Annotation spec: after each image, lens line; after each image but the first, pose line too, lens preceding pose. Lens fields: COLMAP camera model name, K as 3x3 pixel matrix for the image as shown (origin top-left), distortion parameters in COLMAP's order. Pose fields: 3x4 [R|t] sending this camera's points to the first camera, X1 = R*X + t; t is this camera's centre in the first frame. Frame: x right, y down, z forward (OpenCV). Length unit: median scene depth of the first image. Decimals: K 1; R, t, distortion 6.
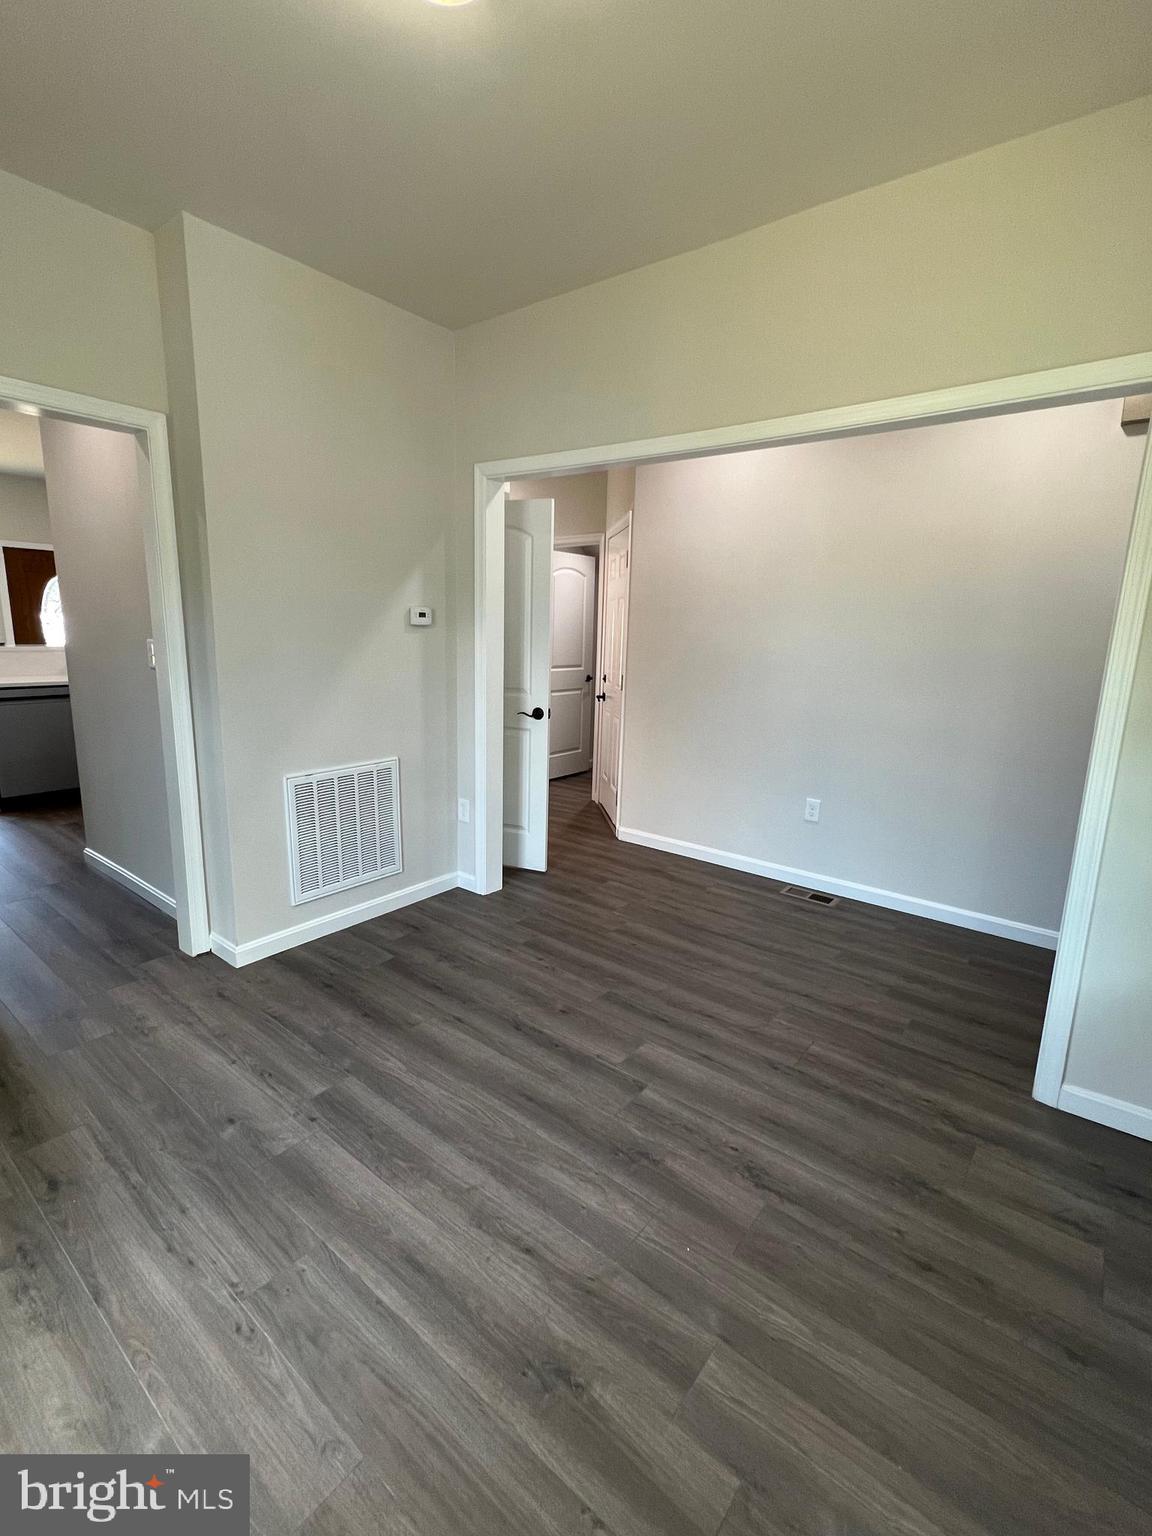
lens RADIAL K [[692.7, 0, 576.0], [0, 692.7, 768.0], [0, 0, 1]] dist [0.001483, 0.000664]
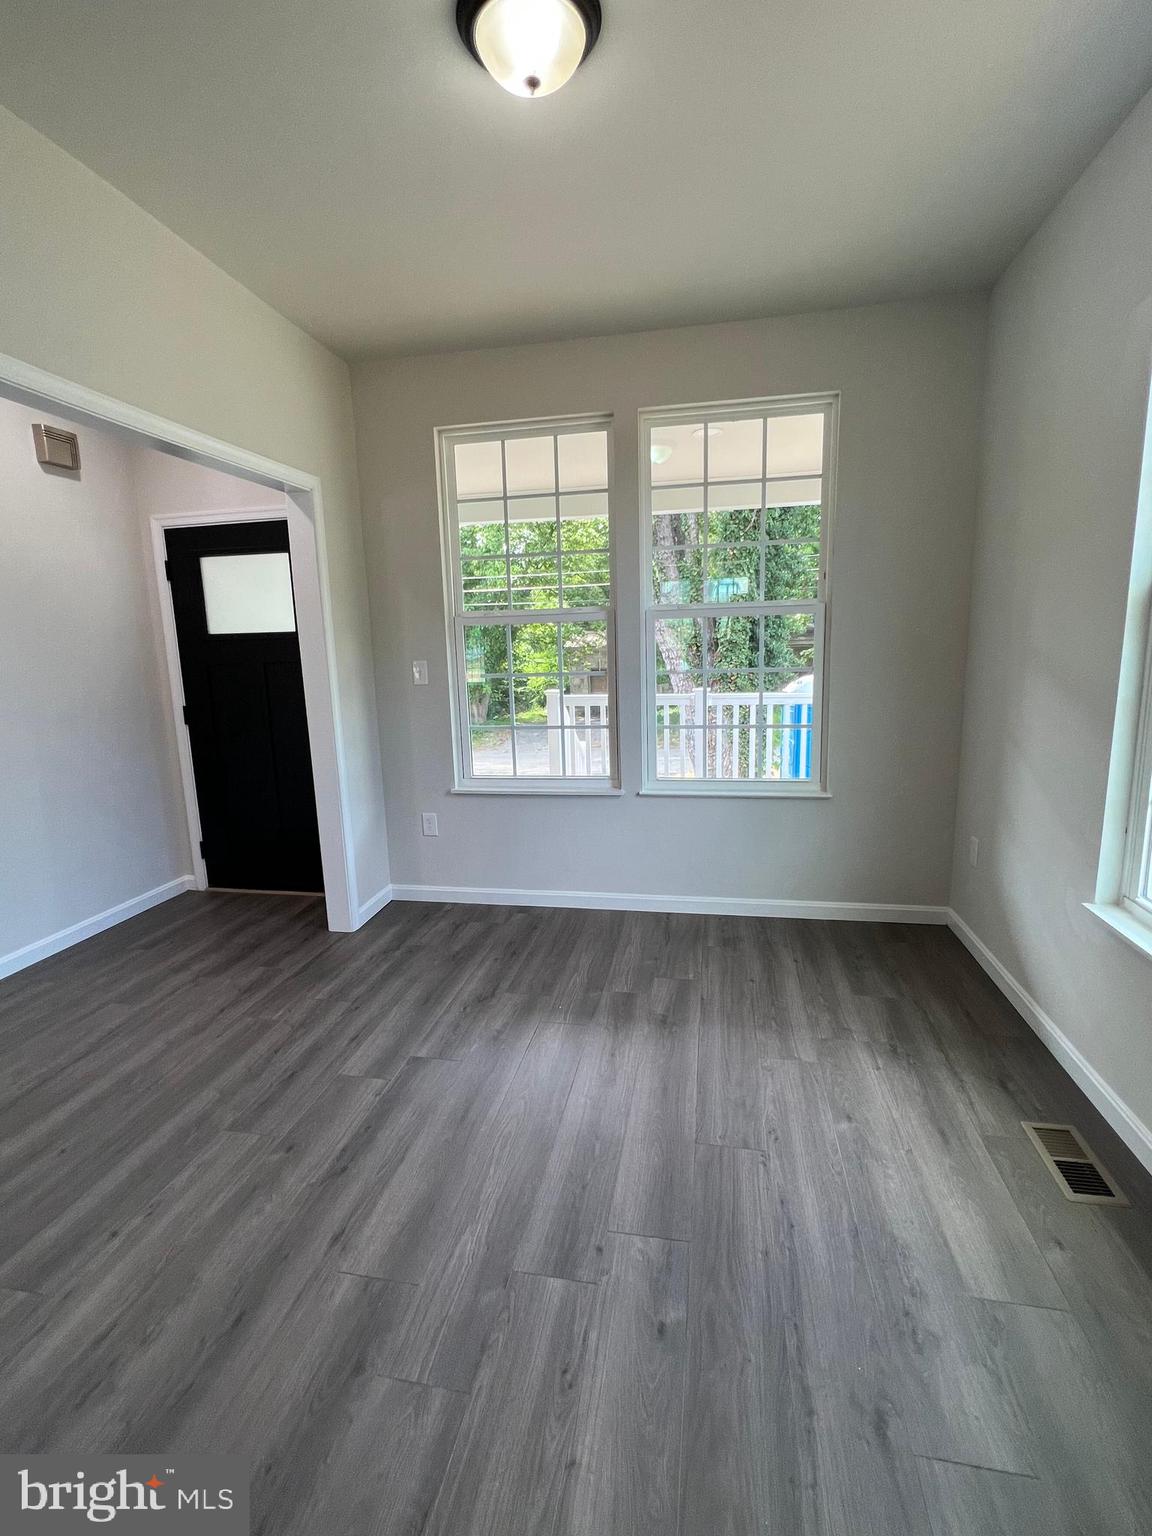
lens RADIAL K [[692.7, 0, 576.0], [0, 692.7, 768.0], [0, 0, 1]] dist [0.001483, 0.000664]
pose [[-0.459600, -0.170276, 0.871650, -0.987130], [0.194592, 0.938294, 0.285898, -0.252870], [-0.866546, 0.301015, -0.398106, 1.197120]]
